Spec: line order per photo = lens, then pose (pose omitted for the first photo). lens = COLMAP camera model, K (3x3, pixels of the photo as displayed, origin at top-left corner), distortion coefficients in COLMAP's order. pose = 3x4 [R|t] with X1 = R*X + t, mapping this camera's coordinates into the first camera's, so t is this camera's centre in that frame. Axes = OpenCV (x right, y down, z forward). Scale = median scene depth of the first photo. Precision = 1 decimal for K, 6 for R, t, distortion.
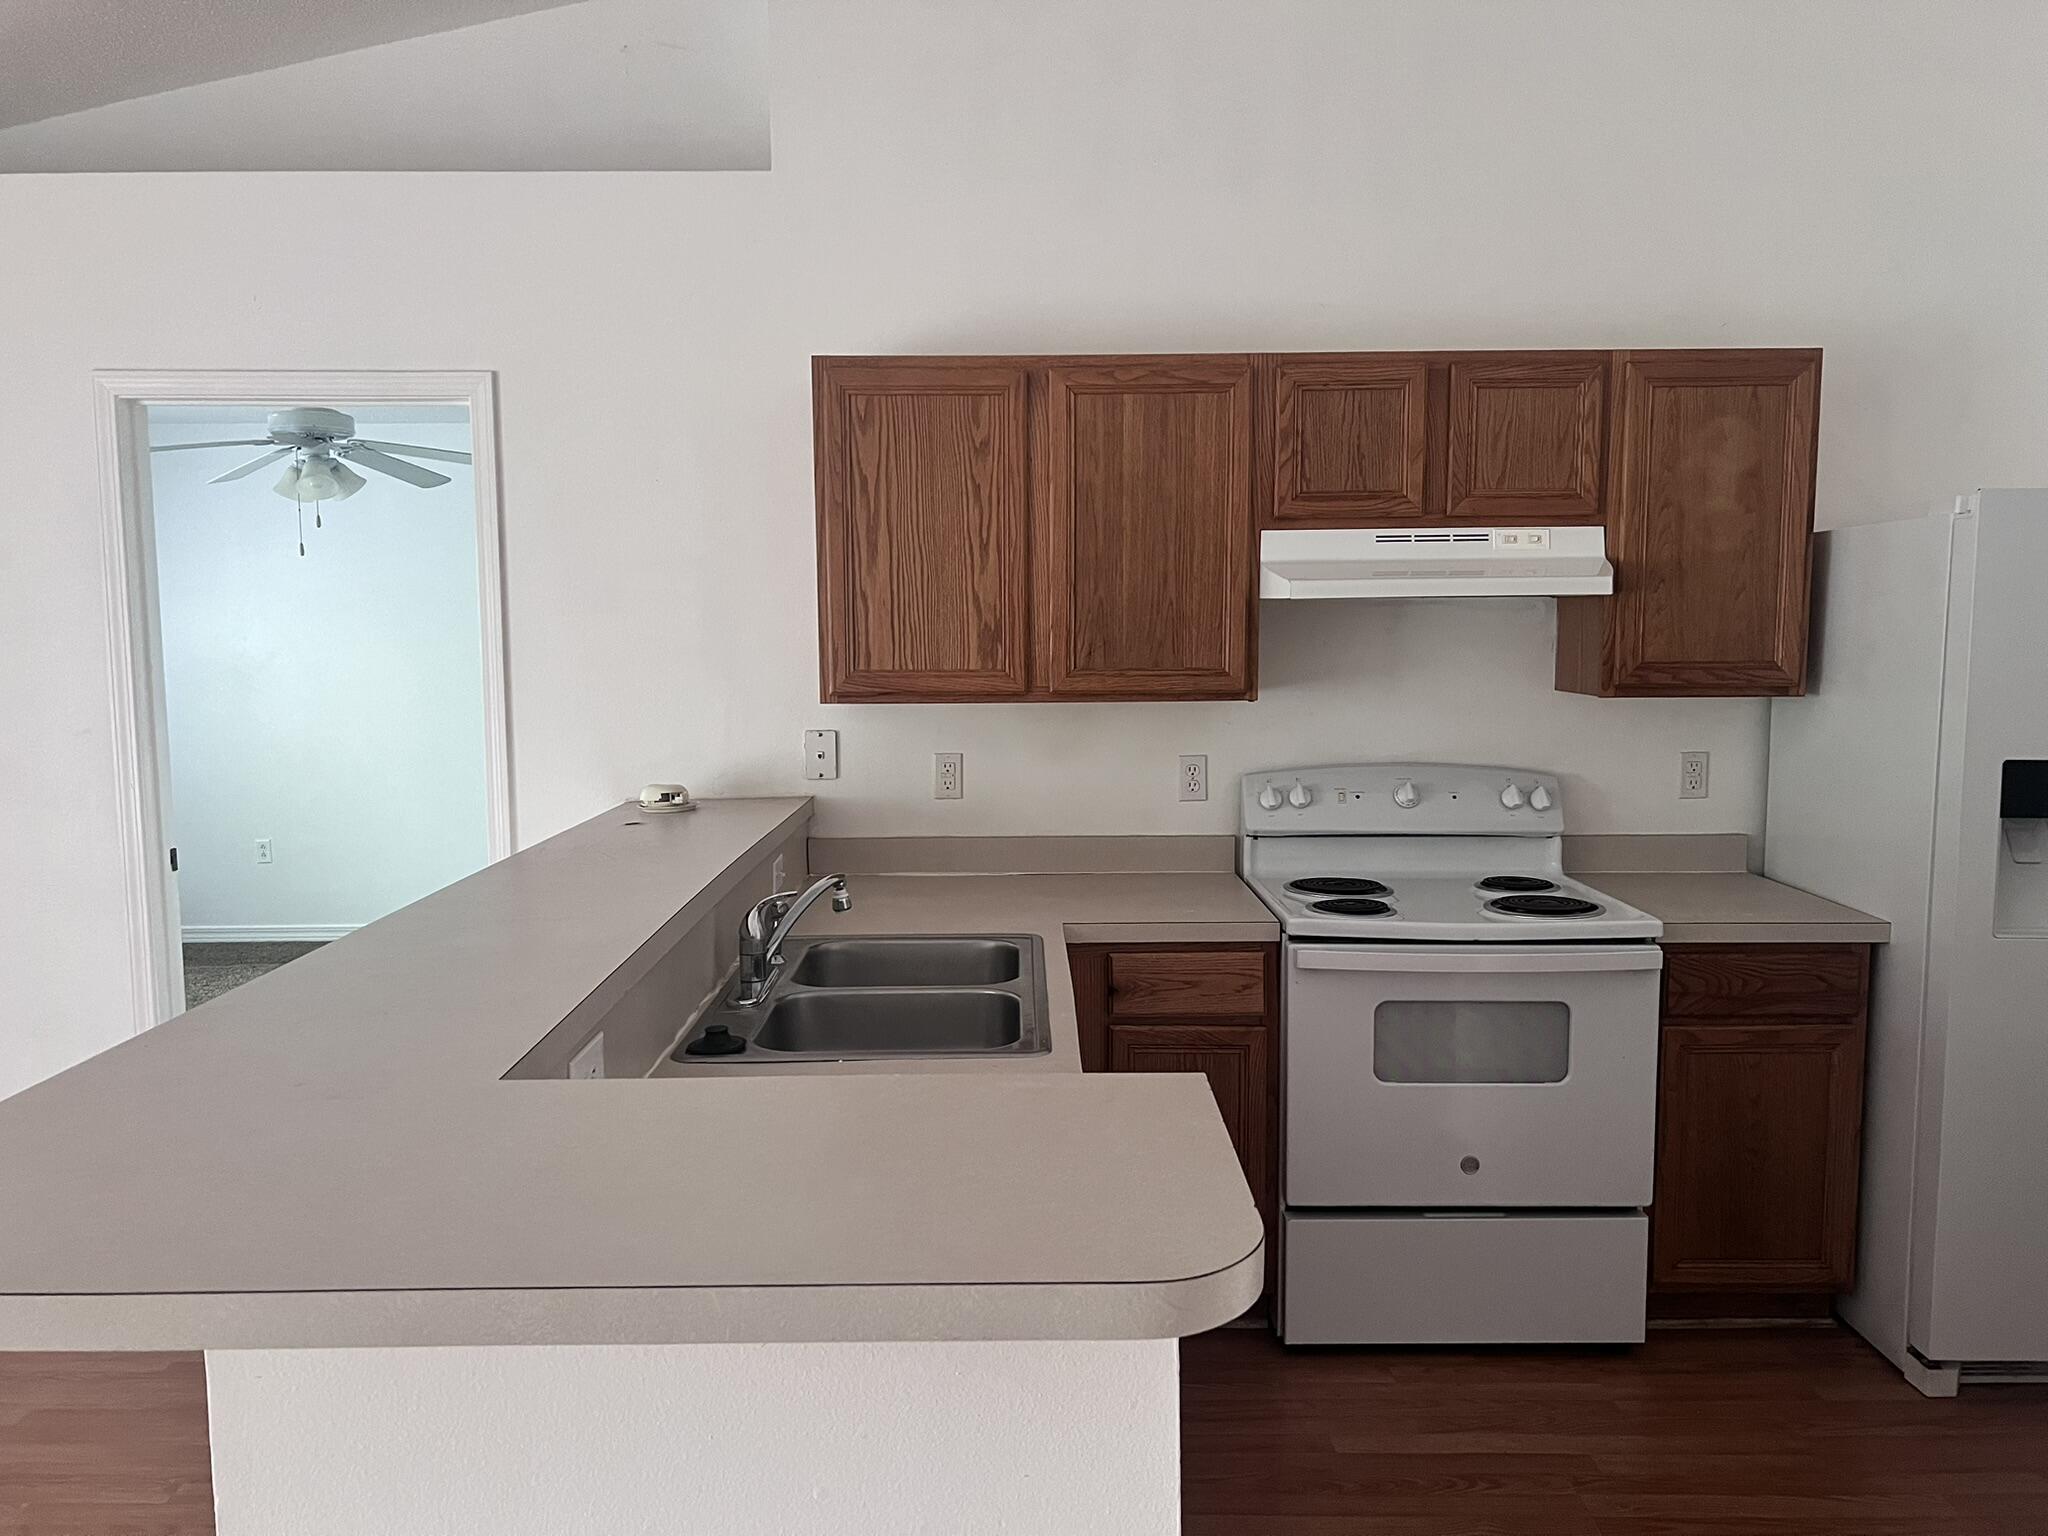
lens RADIAL K [[1533.4, 0, 1019.4], [0, 1533.4, 766.6], [0, 0, 1]] dist [0.042471, -0.043992]
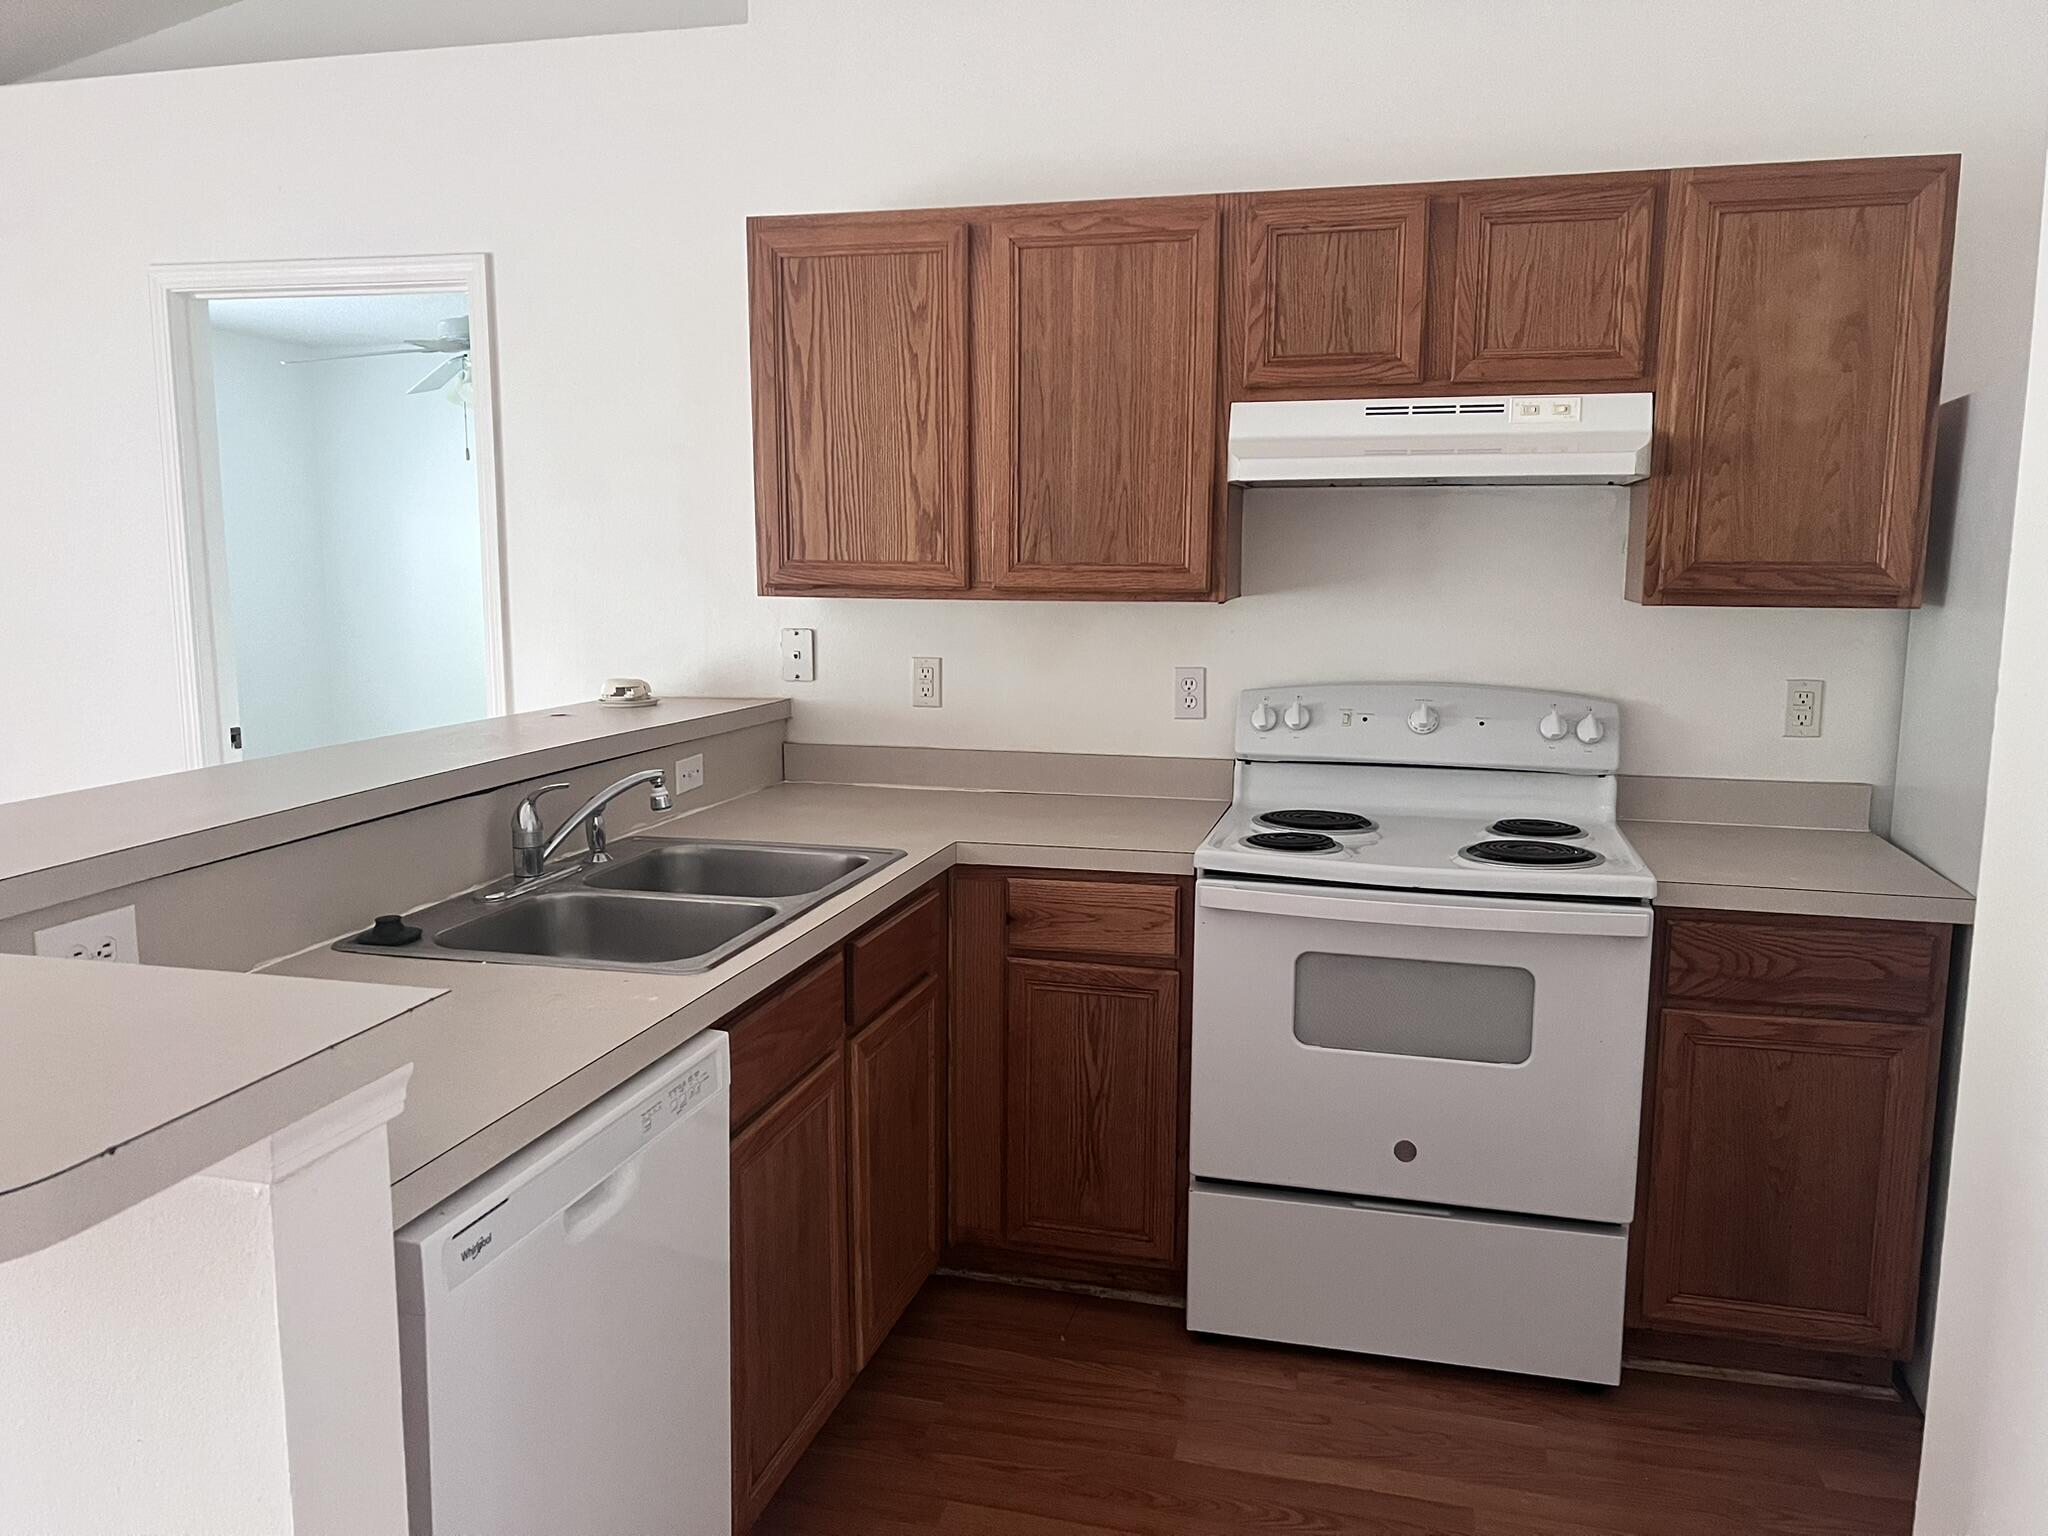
lens RADIAL K [[1533.4, 0, 1032.8], [0, 1533.4, 772.6], [0, 0, 1]] dist [0.042471, -0.043992]
pose [[0.969593, 0.045741, -0.240412, 0.270012], [-0.035206, 0.998230, 0.047940, 0.016083], [0.242179, -0.038018, 0.969486, 0.129049]]
